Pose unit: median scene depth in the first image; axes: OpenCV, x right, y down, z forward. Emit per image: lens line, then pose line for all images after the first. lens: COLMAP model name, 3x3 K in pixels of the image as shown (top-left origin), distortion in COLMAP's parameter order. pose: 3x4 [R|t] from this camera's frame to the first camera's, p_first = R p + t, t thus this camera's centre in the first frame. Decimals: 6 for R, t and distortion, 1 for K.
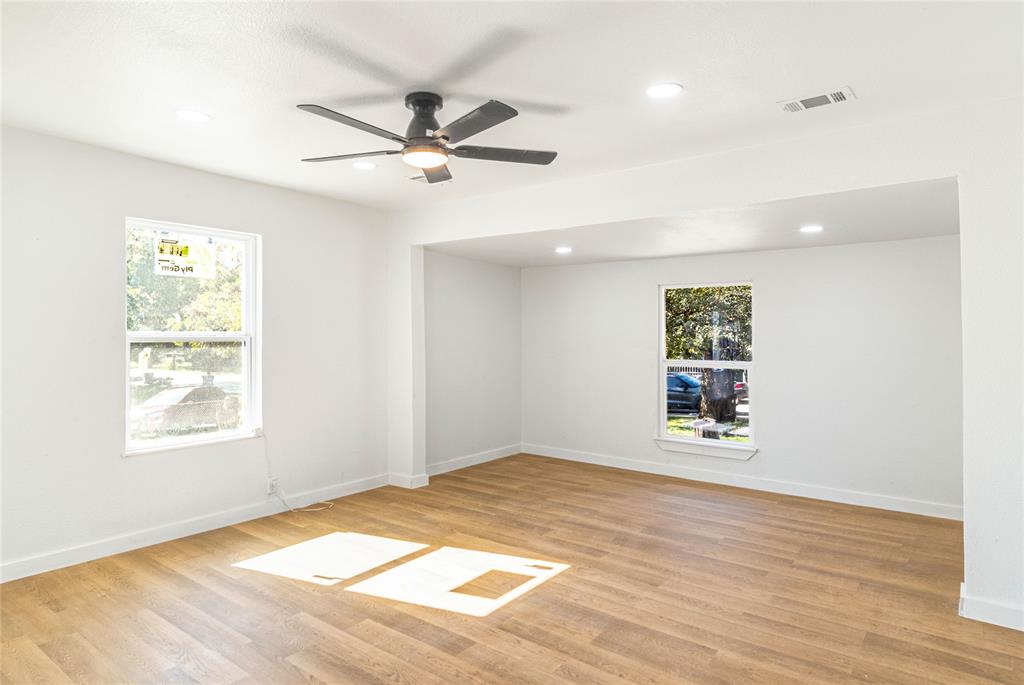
lens RADIAL K [[599.2, 0, 495.7], [0, 599.2, 323.1], [0, 0, 1]] dist [0.006521, 0.001915]
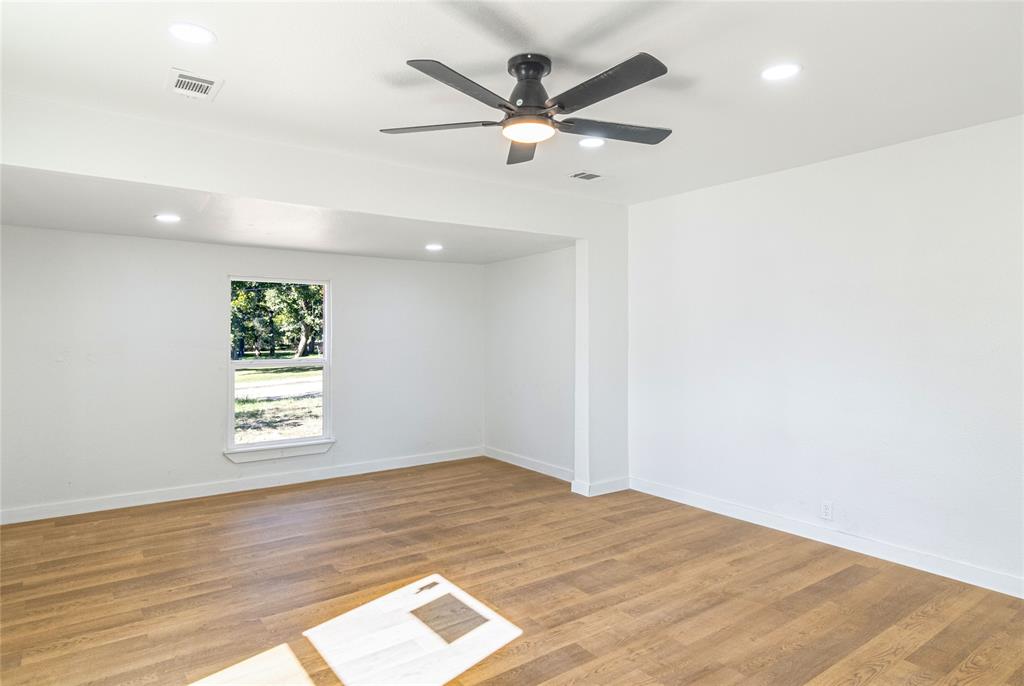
lens RADIAL K [[599.2, 0, 501.9], [0, 599.2, 336.3], [0, 0, 1]] dist [0.006521, 0.001915]
pose [[0.277775, -0.008983, 0.960604, -0.690209], [-0.017647, 0.999740, 0.014452, 0.006587], [-0.960484, -0.020966, 0.277545, 0.574722]]
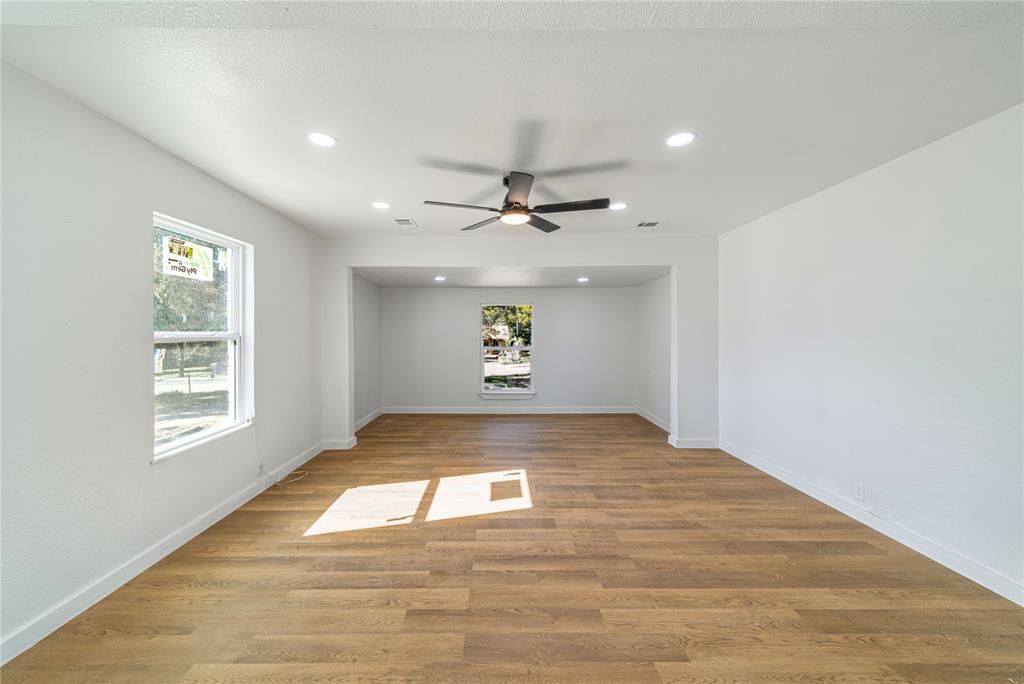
lens RADIAL K [[376.3, 0, 495.3], [0, 376.3, 329.9], [0, 0, 1]] dist [0.005320, -0.000062]
pose [[0.789274, -0.001375, 0.614039, -0.540400], [-0.005992, 0.999933, 0.009941, 0.001228], [-0.614012, -0.011525, 0.789213, 0.191852]]
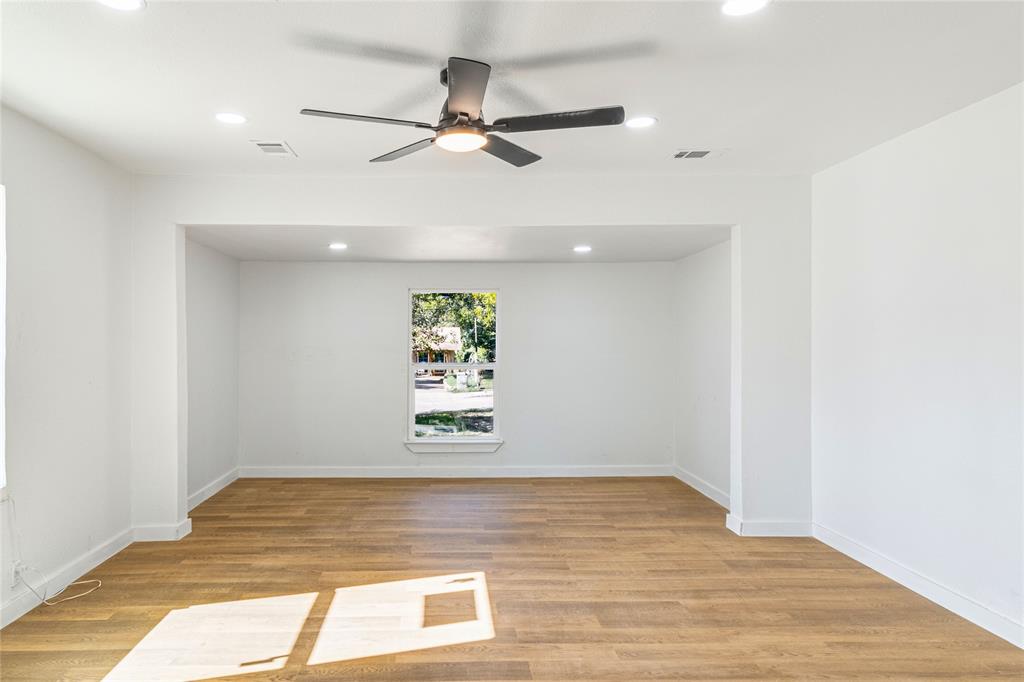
lens RADIAL K [[634.6, 0, 449.5], [0, 634.6, 334.3], [0, 0, 1]] dist [0.010842, -0.004832]
pose [[0.779268, -0.000653, 0.626690, -0.516990], [-0.007402, 0.999920, 0.010246, 0.001006], [-0.626647, -0.012623, 0.779201, 0.199007]]
